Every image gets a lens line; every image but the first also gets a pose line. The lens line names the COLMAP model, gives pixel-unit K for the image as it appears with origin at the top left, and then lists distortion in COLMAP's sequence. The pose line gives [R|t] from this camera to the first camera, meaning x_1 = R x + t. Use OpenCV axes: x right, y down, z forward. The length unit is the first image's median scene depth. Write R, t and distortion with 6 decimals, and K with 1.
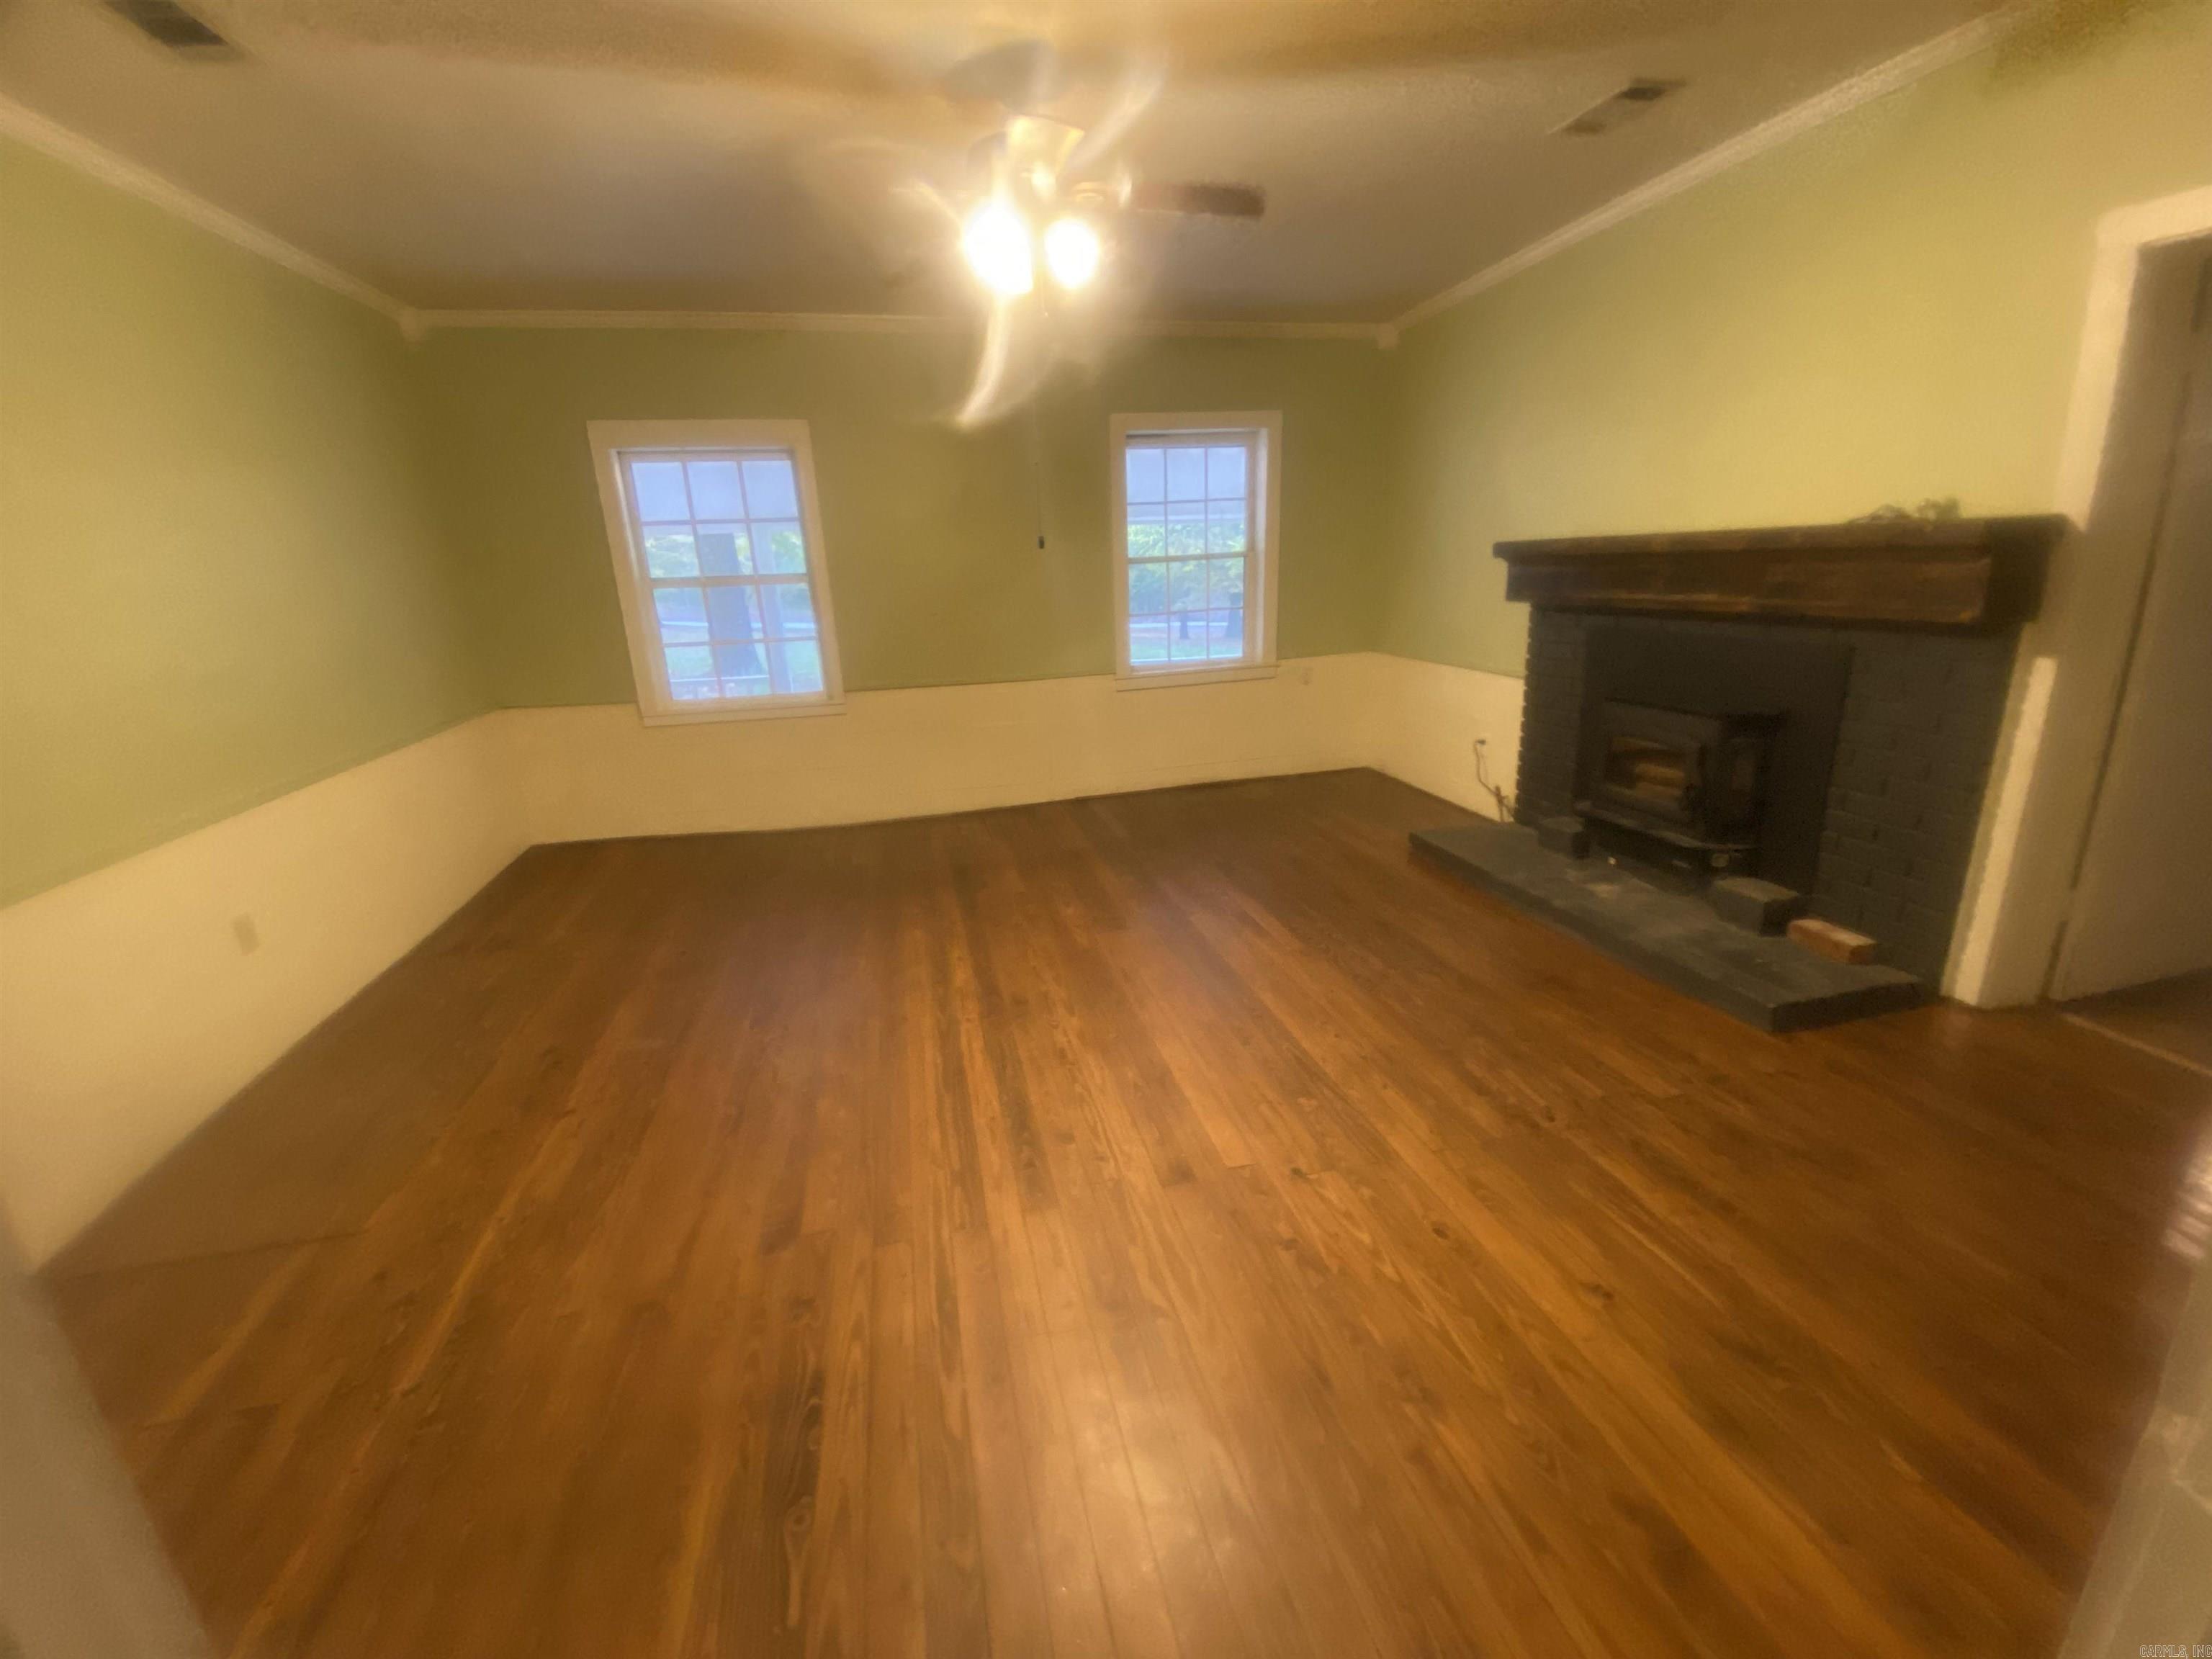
lens RADIAL K [[906.0, 0, 1102.8], [0, 906.0, 835.0], [0, 0, 1]] dist [0.003923, -0.000620]
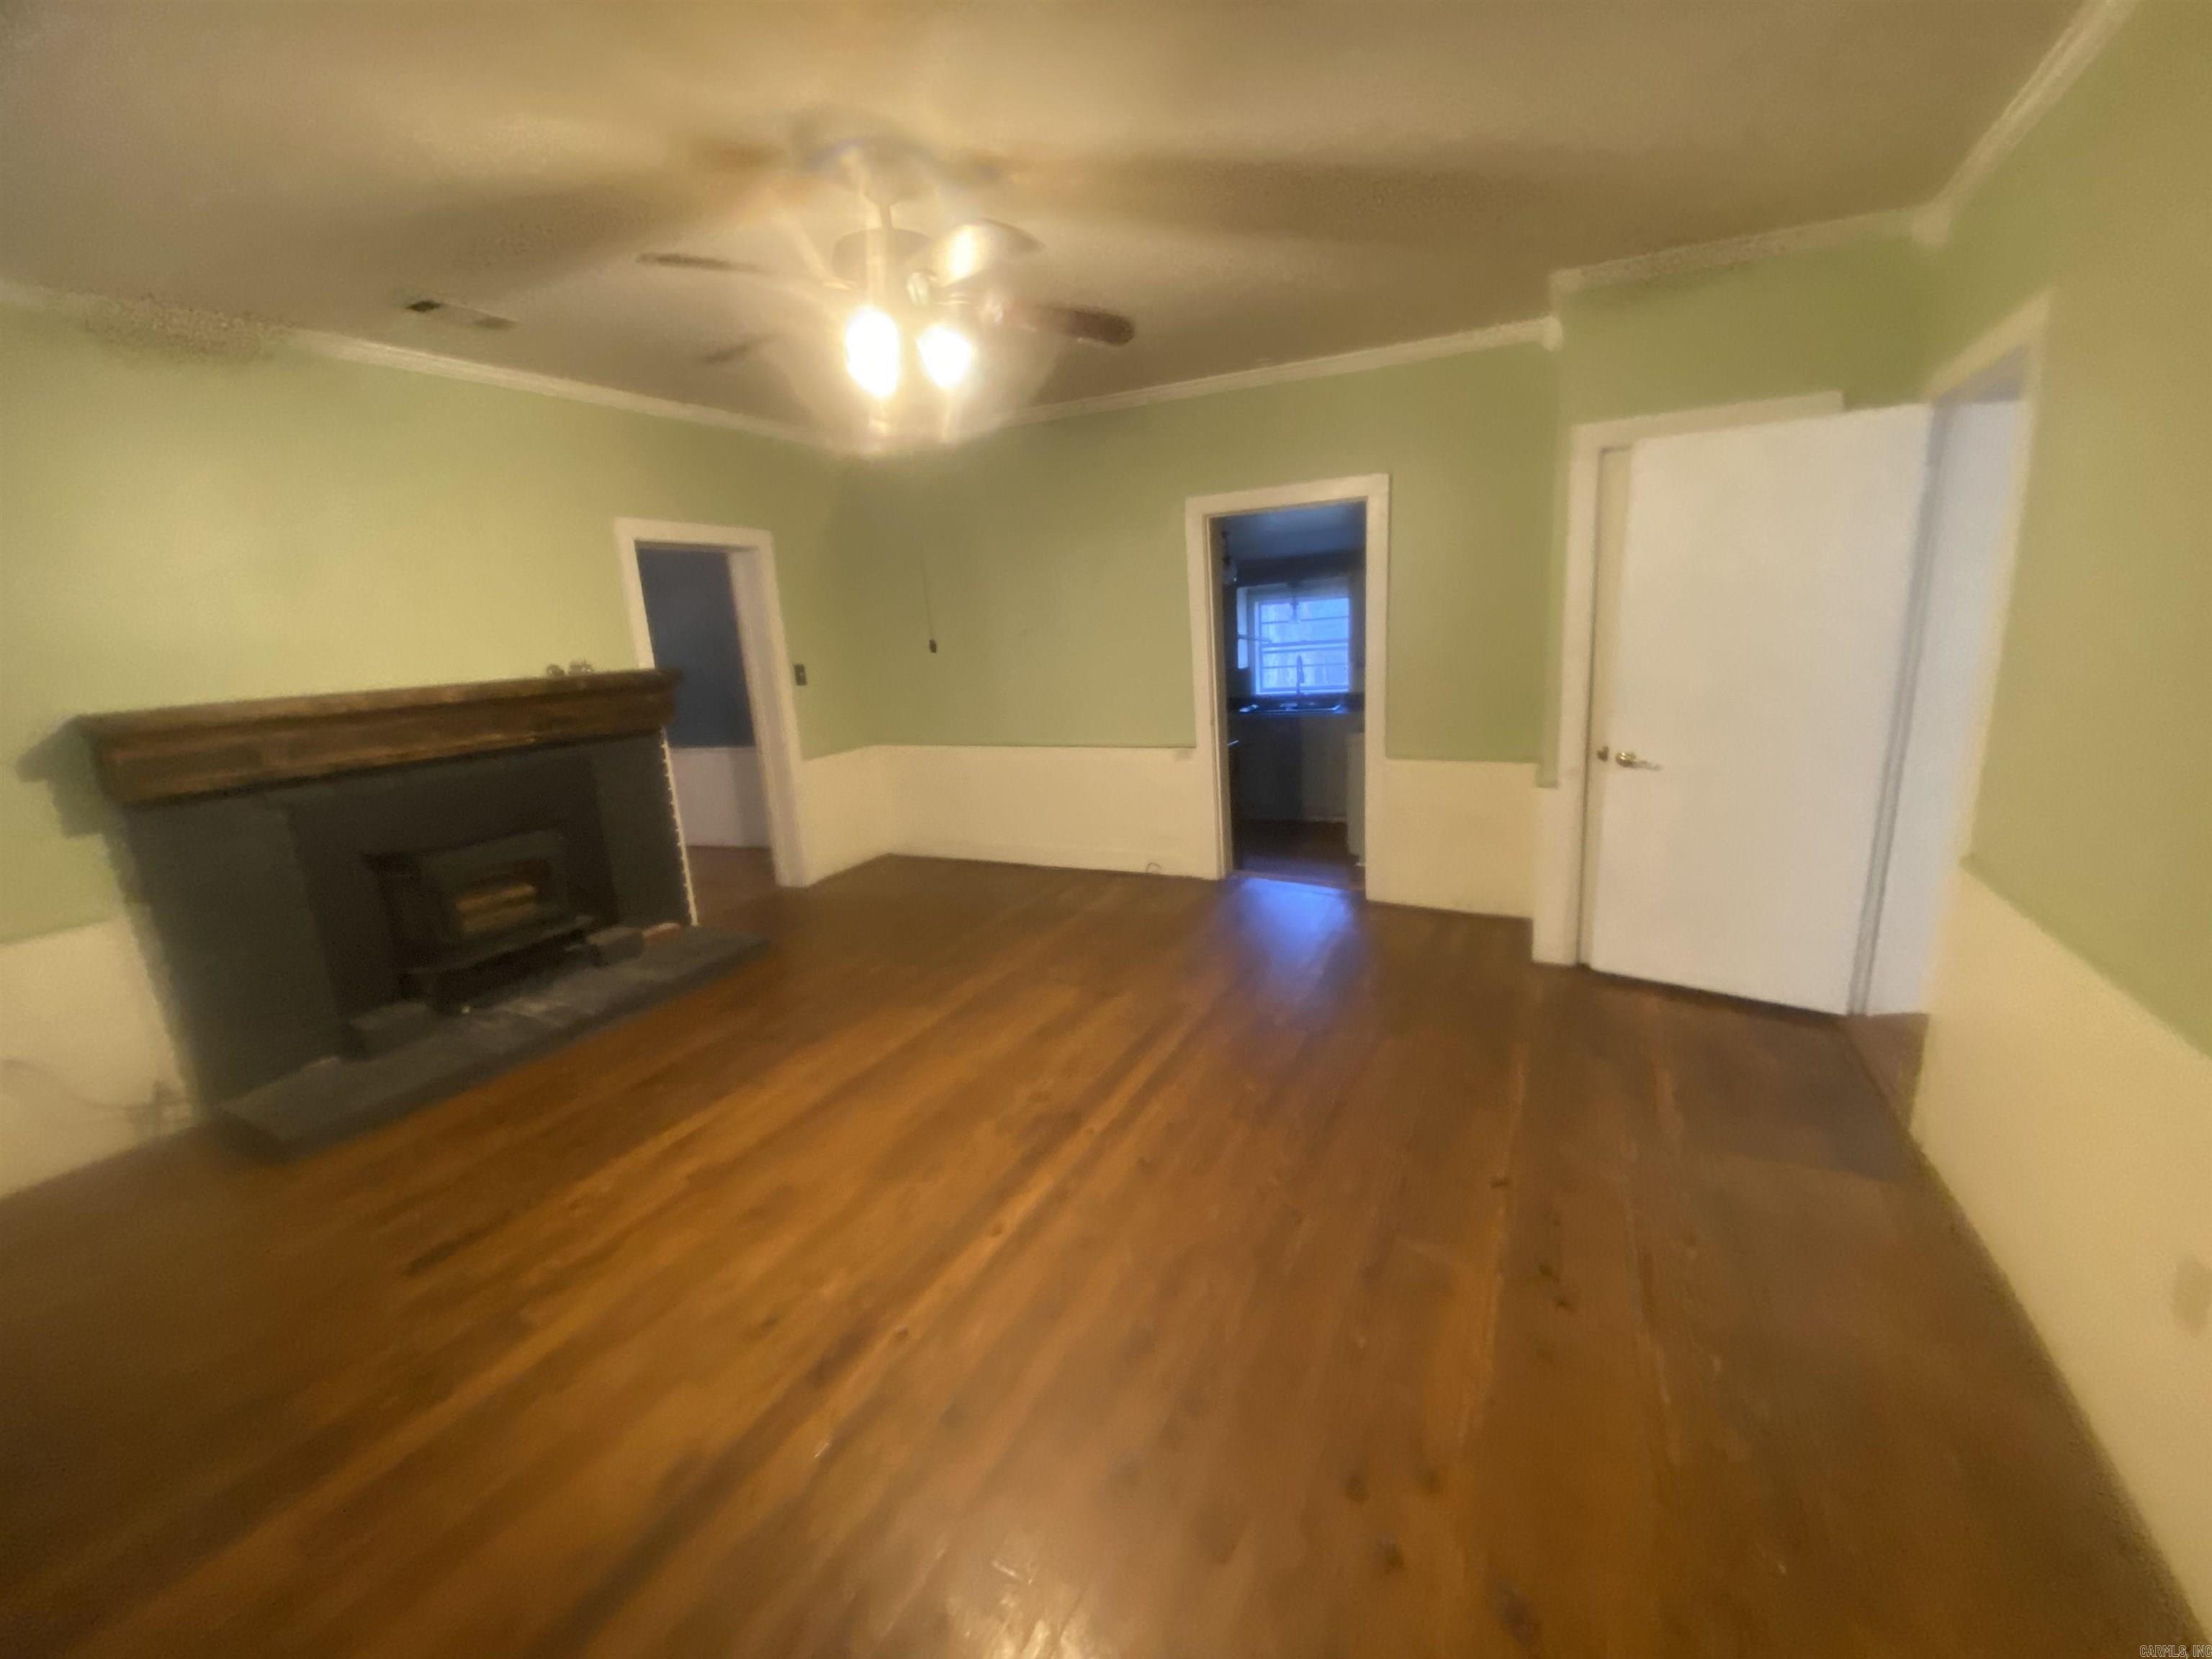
lens RADIAL K [[906.0, 0, 1102.5], [0, 906.0, 825.9], [0, 0, 1]] dist [0.003923, -0.000620]
pose [[-0.744435, -0.058843, 0.665097, -0.725691], [0.279550, 0.877133, 0.390499, -0.411711], [-0.606357, 0.476628, -0.636519, 1.362946]]
